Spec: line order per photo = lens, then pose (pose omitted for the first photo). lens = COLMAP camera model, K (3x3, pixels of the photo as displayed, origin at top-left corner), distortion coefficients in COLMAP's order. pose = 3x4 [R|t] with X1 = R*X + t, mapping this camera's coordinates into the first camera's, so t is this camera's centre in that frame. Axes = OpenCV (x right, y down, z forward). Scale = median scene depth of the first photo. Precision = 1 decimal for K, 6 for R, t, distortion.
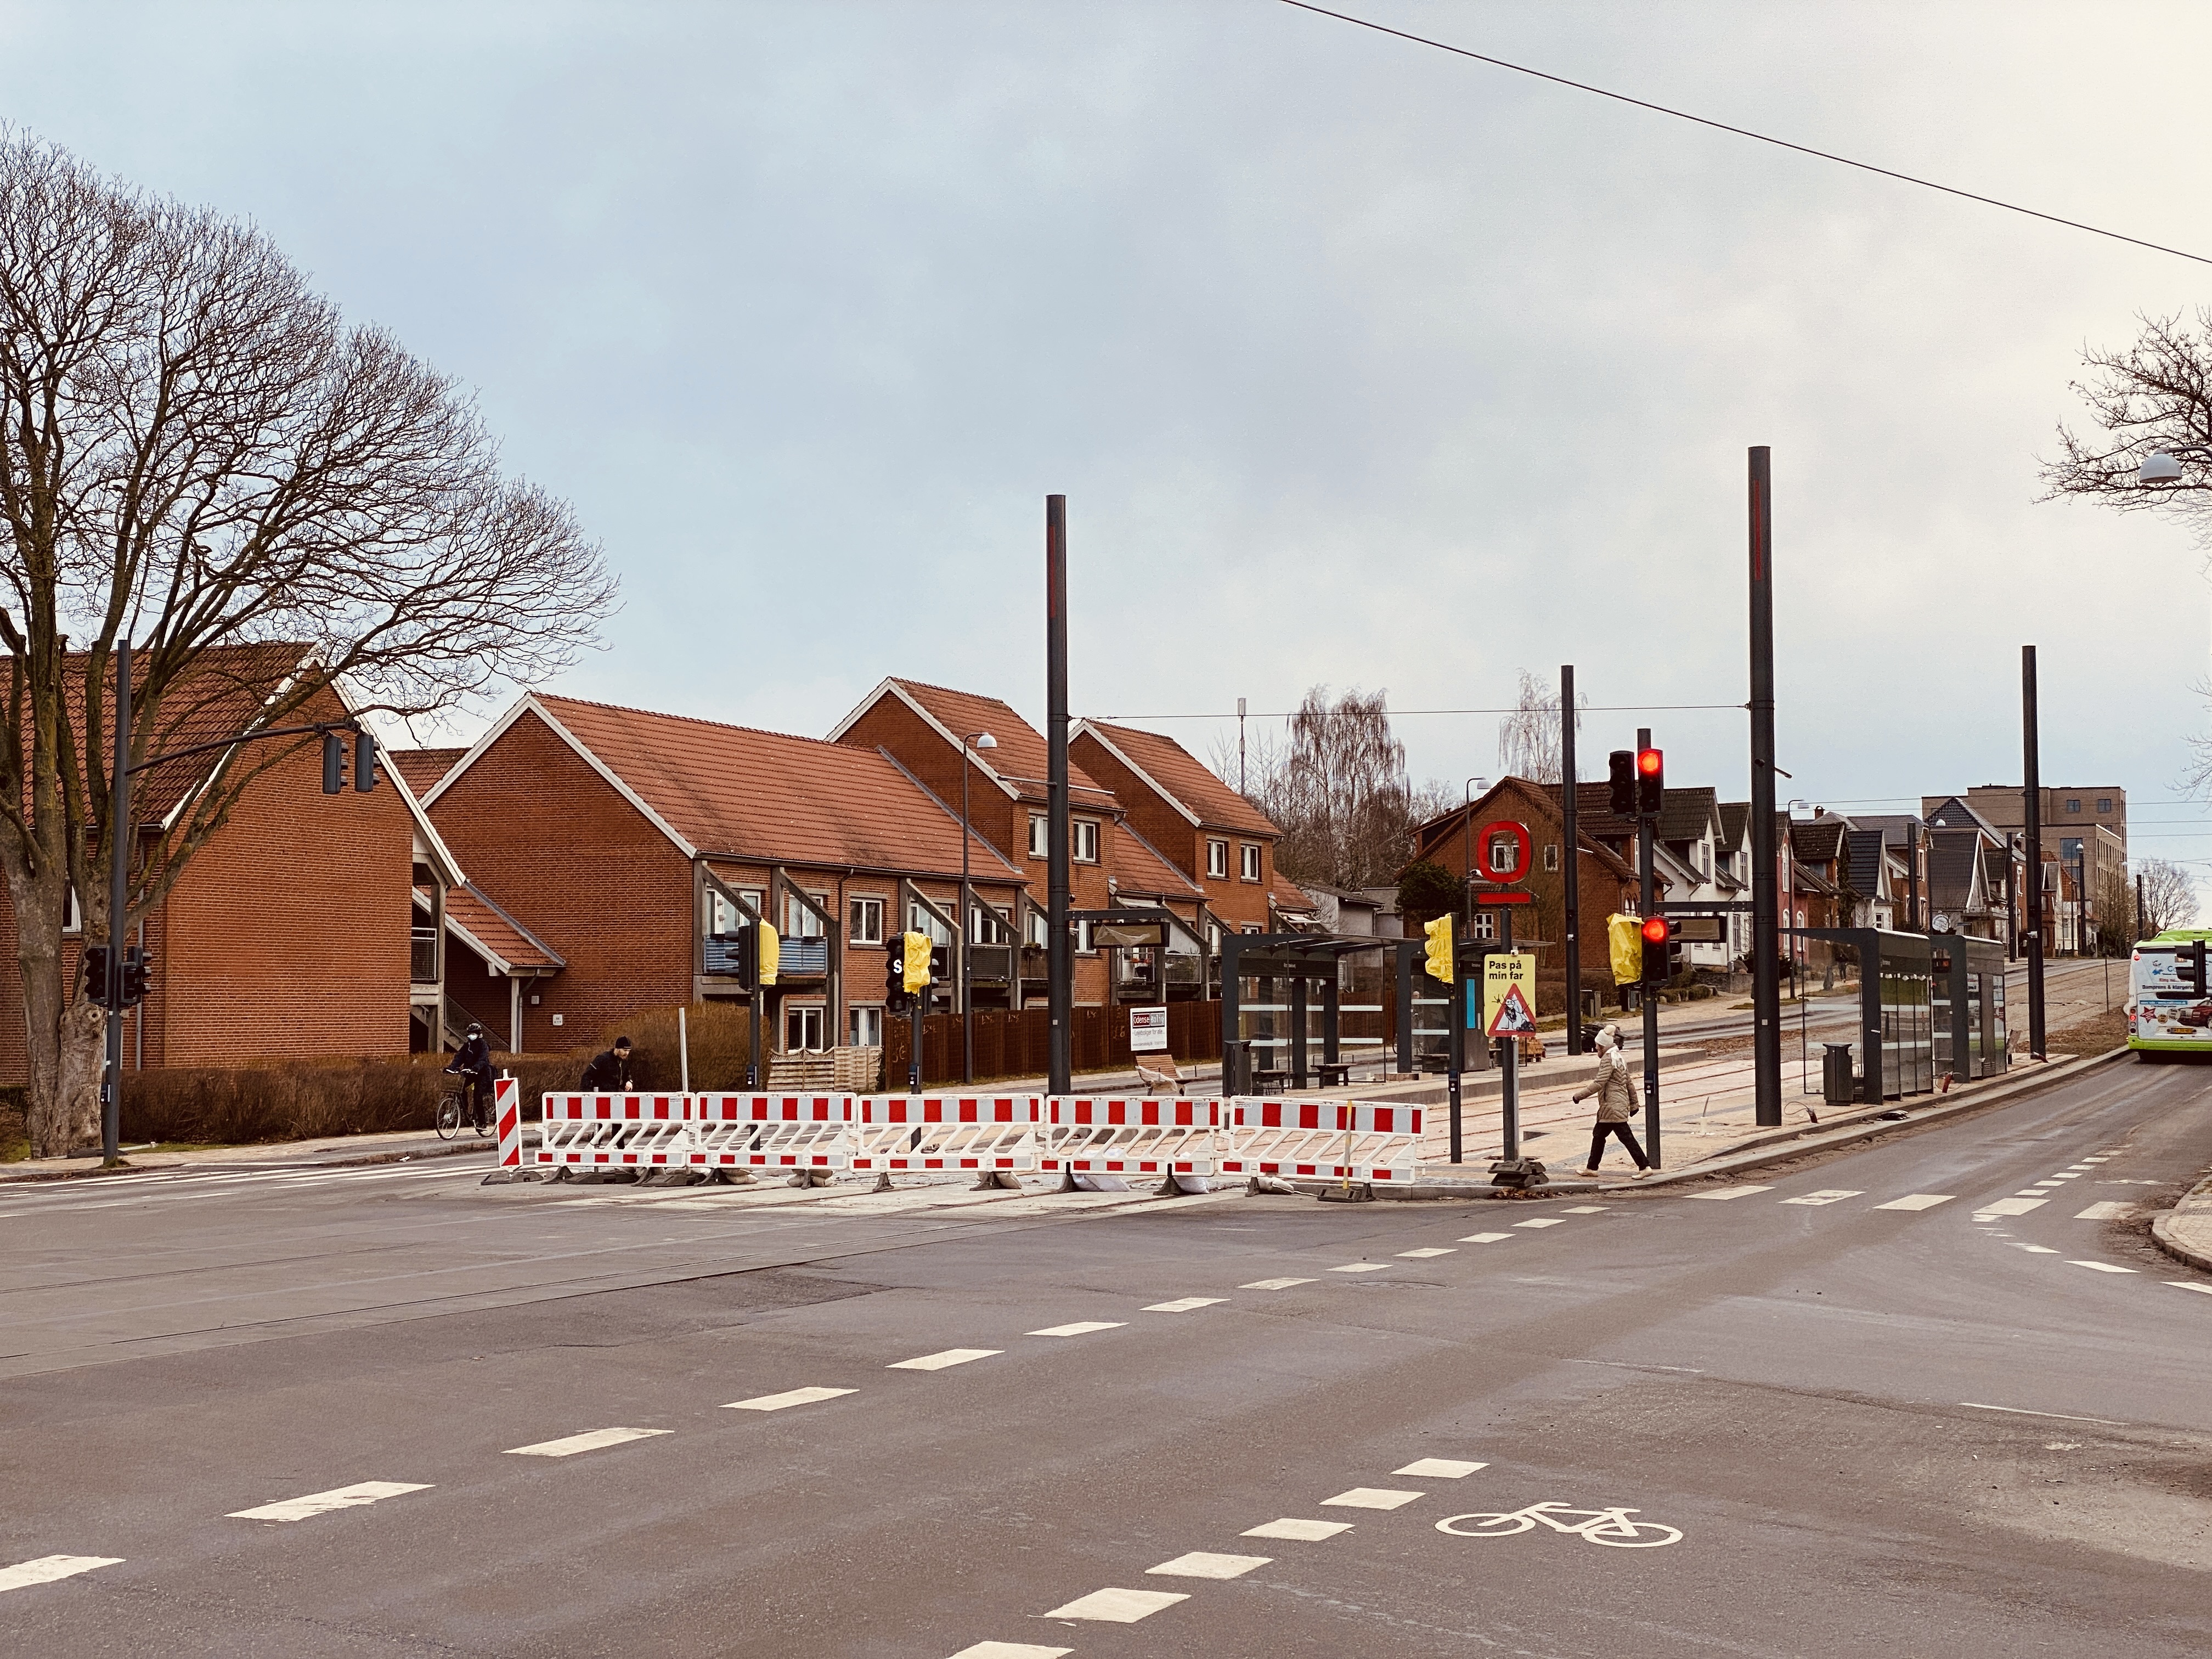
lens RADIAL K [[3287.1, 0, 1059.7], [0, 3287.1, 677.6], [0, 0, 1]] dist [0.098882, 0.000000]
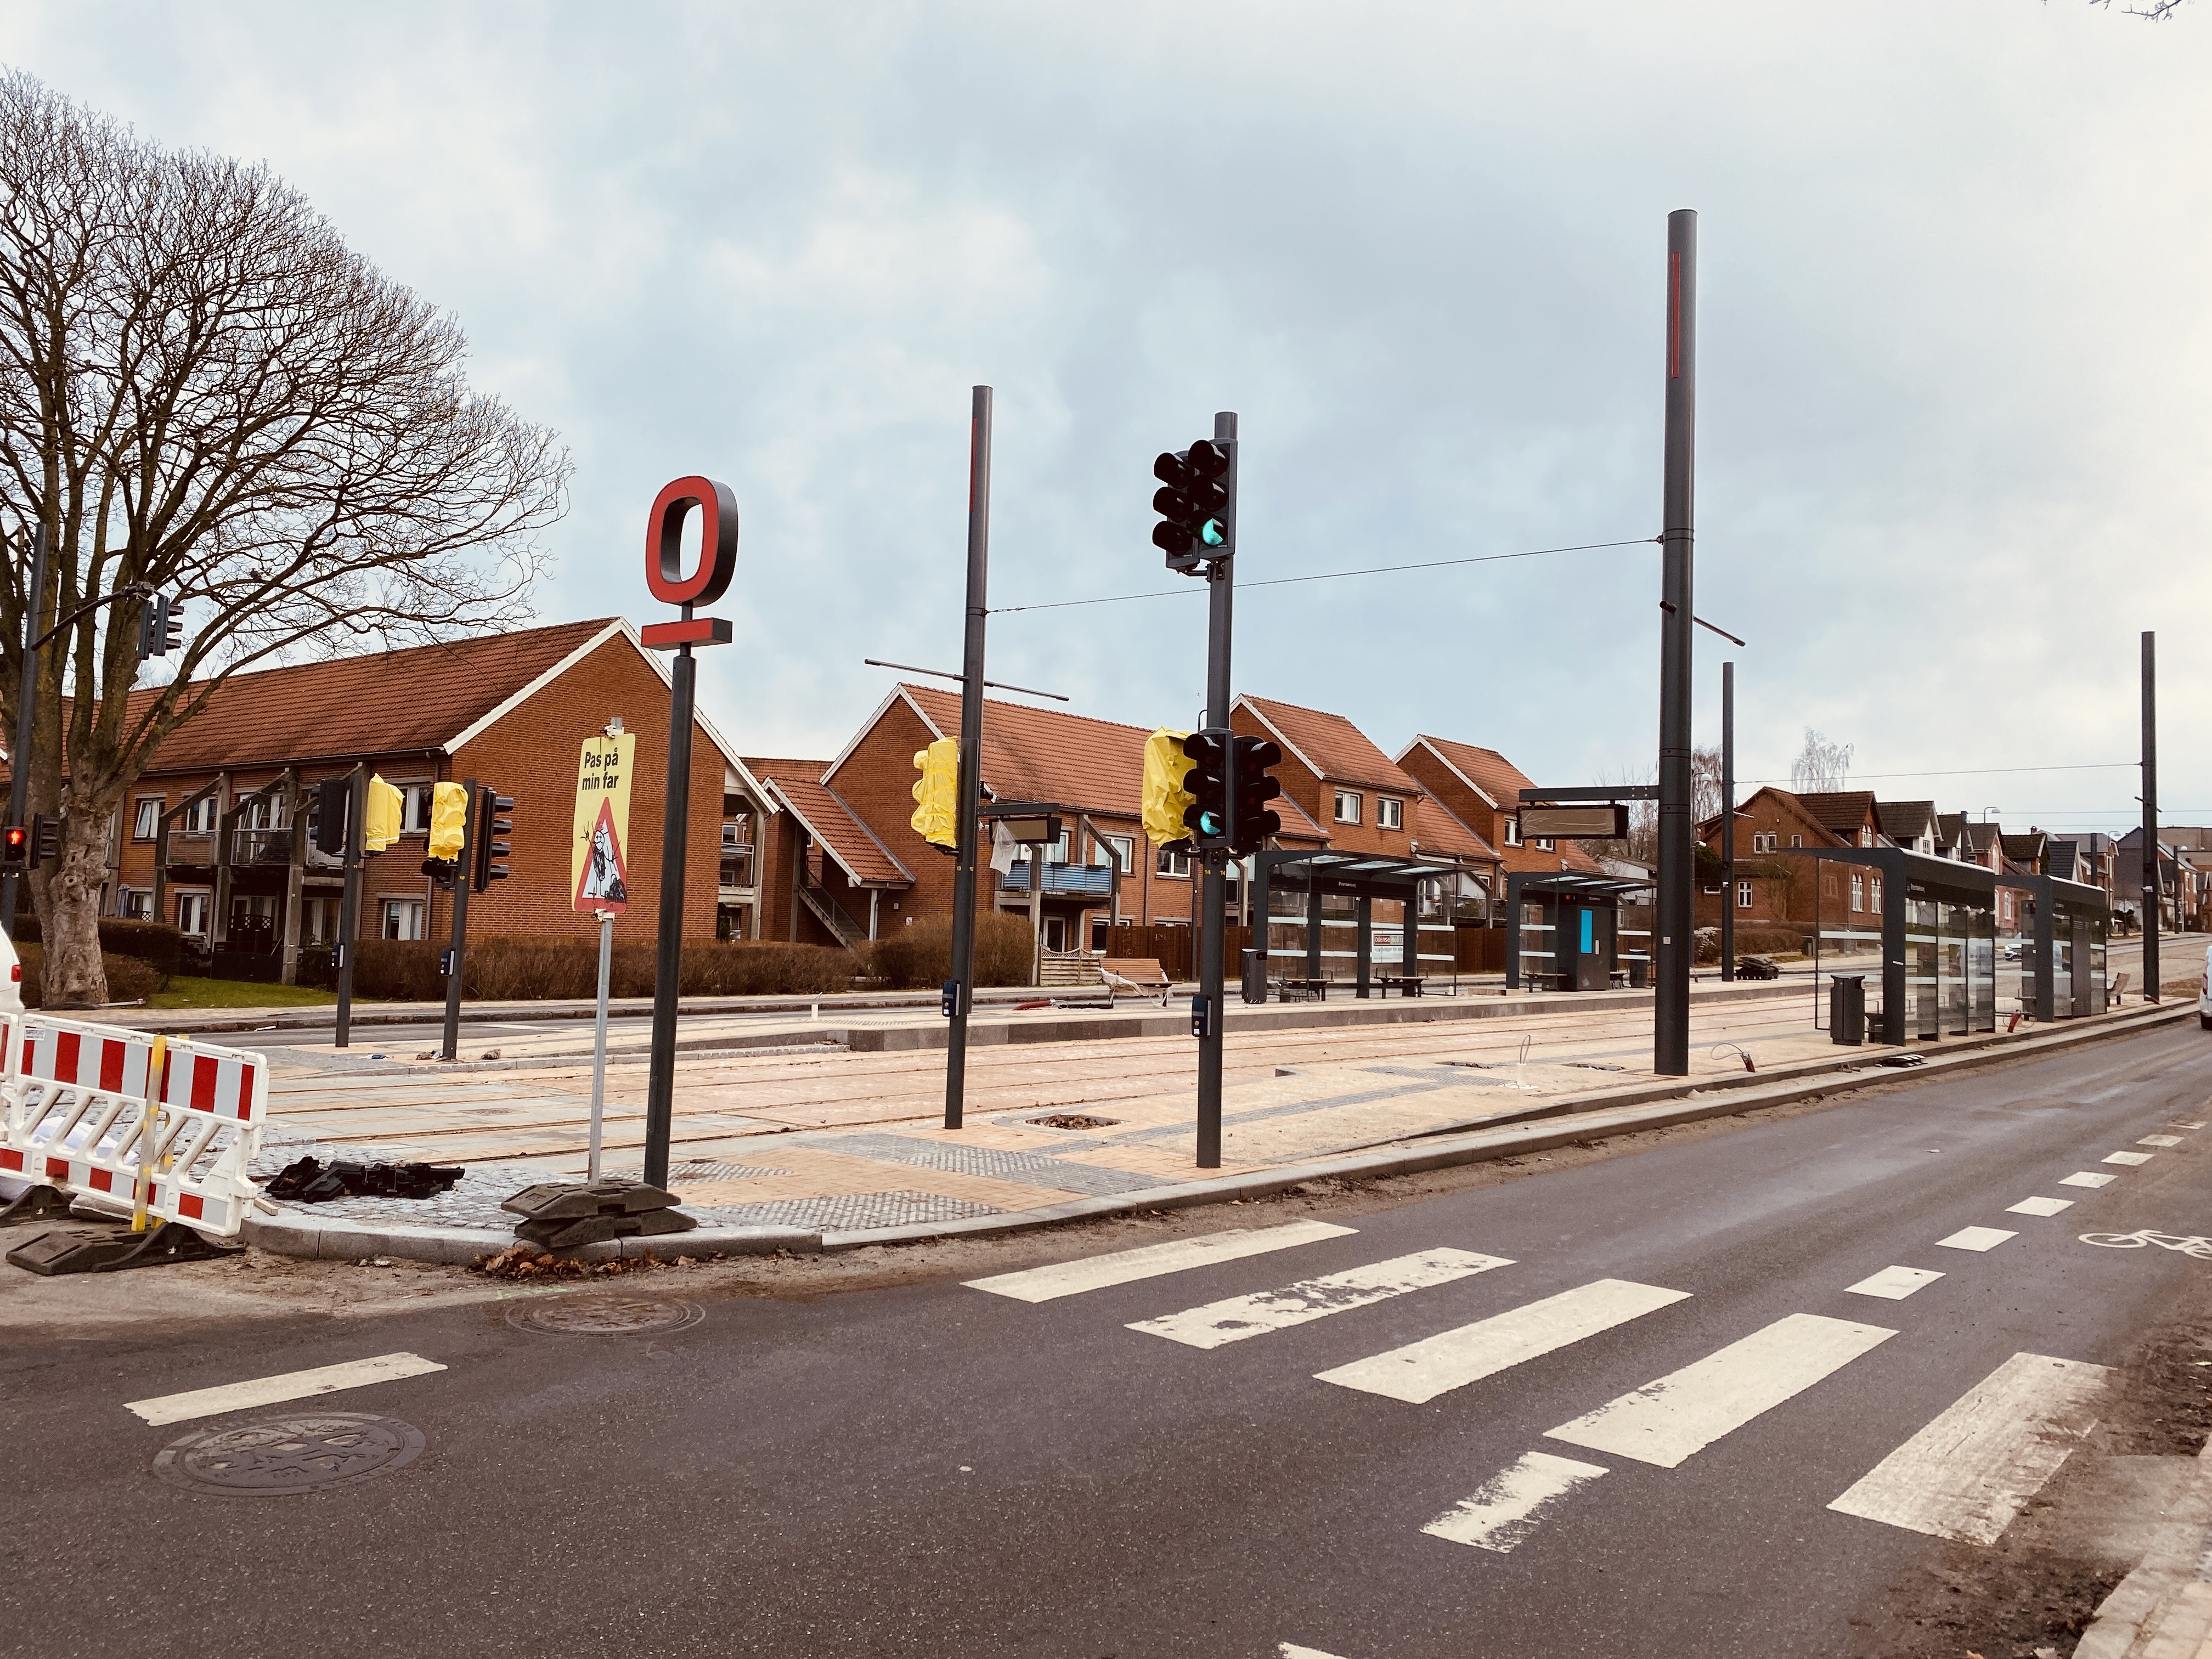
lens RADIAL K [[1675.3, 0, 1105.0], [0, 1675.3, 784.3], [0, 0, 1]] dist [0.053022, -0.066994]
pose [[0.957023, 0.008925, -0.289873, 0.115208], [-0.006466, 0.999935, 0.009439, 0.037122], [0.289939, -0.007159, 0.957018, 0.334284]]
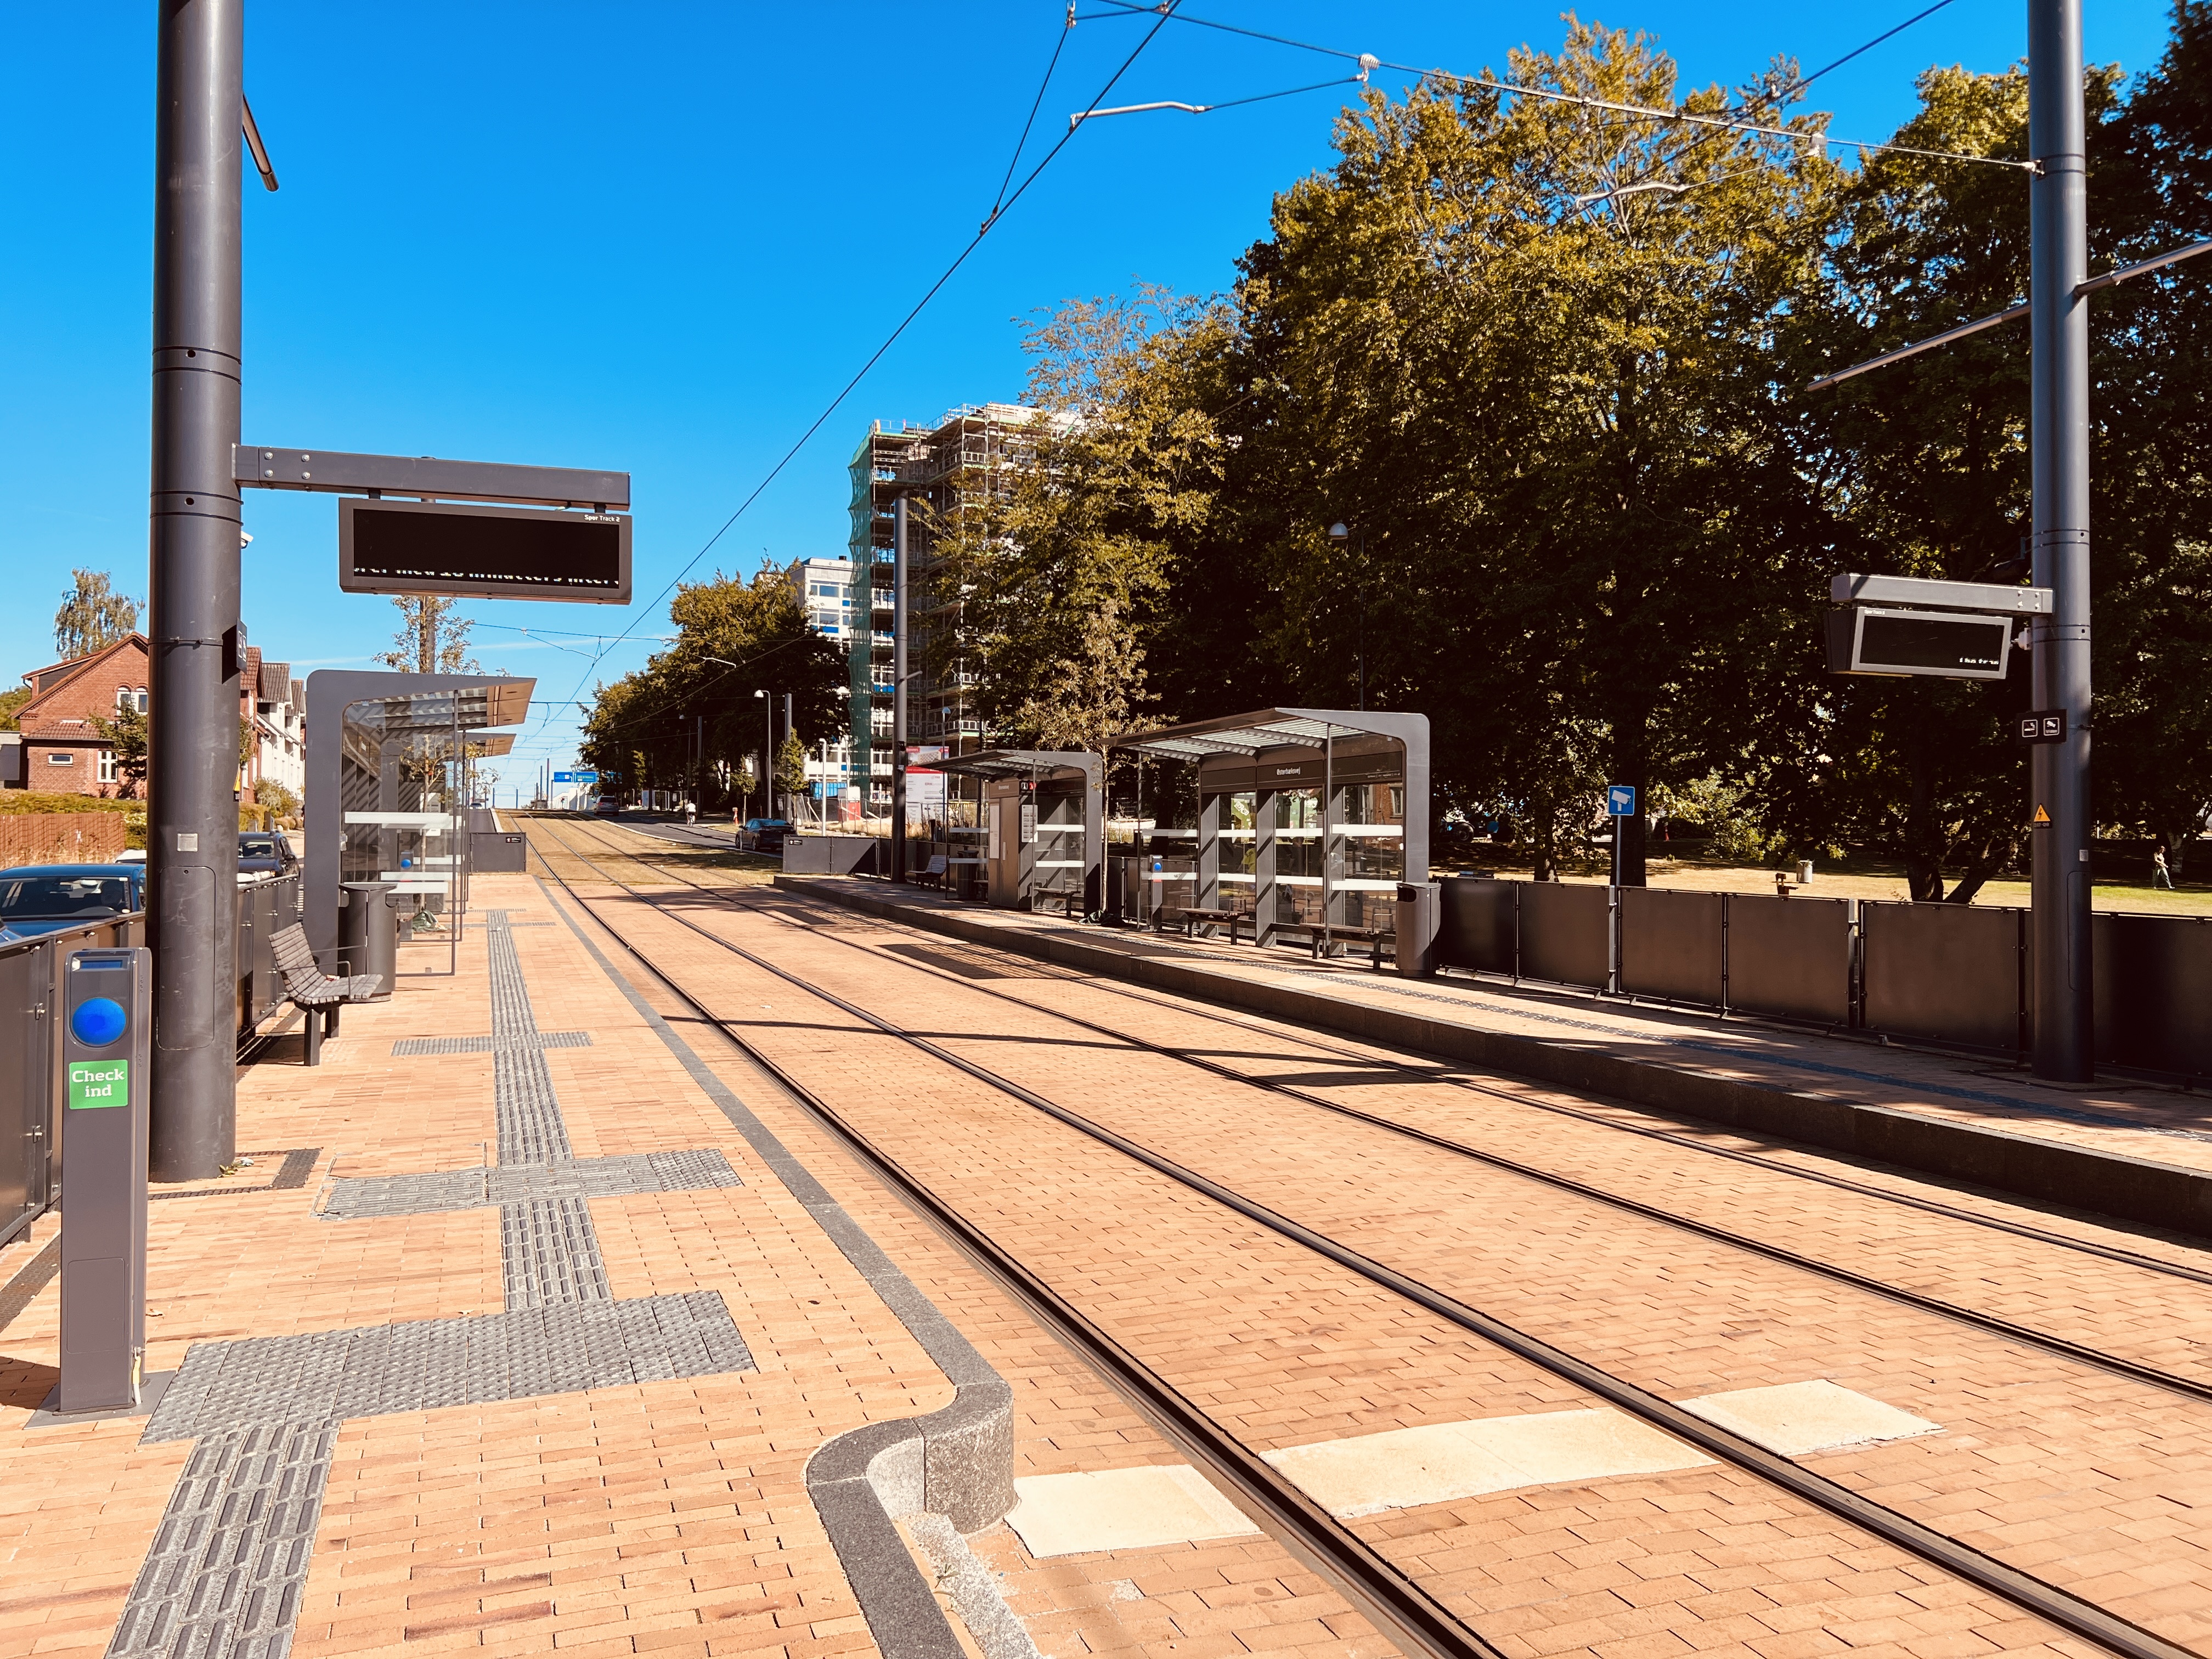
lens RADIAL K [[1665.8, 0, 1094.8], [0, 1665.8, 818.0], [0, 0, 1]] dist [0.058263, -0.066649]
pose [[0.732552, 0.020436, 0.680405, -0.025981], [-0.078727, 0.995385, 0.054864, 0.055524], [-0.676144, -0.093756, 0.730780, 0.528169]]
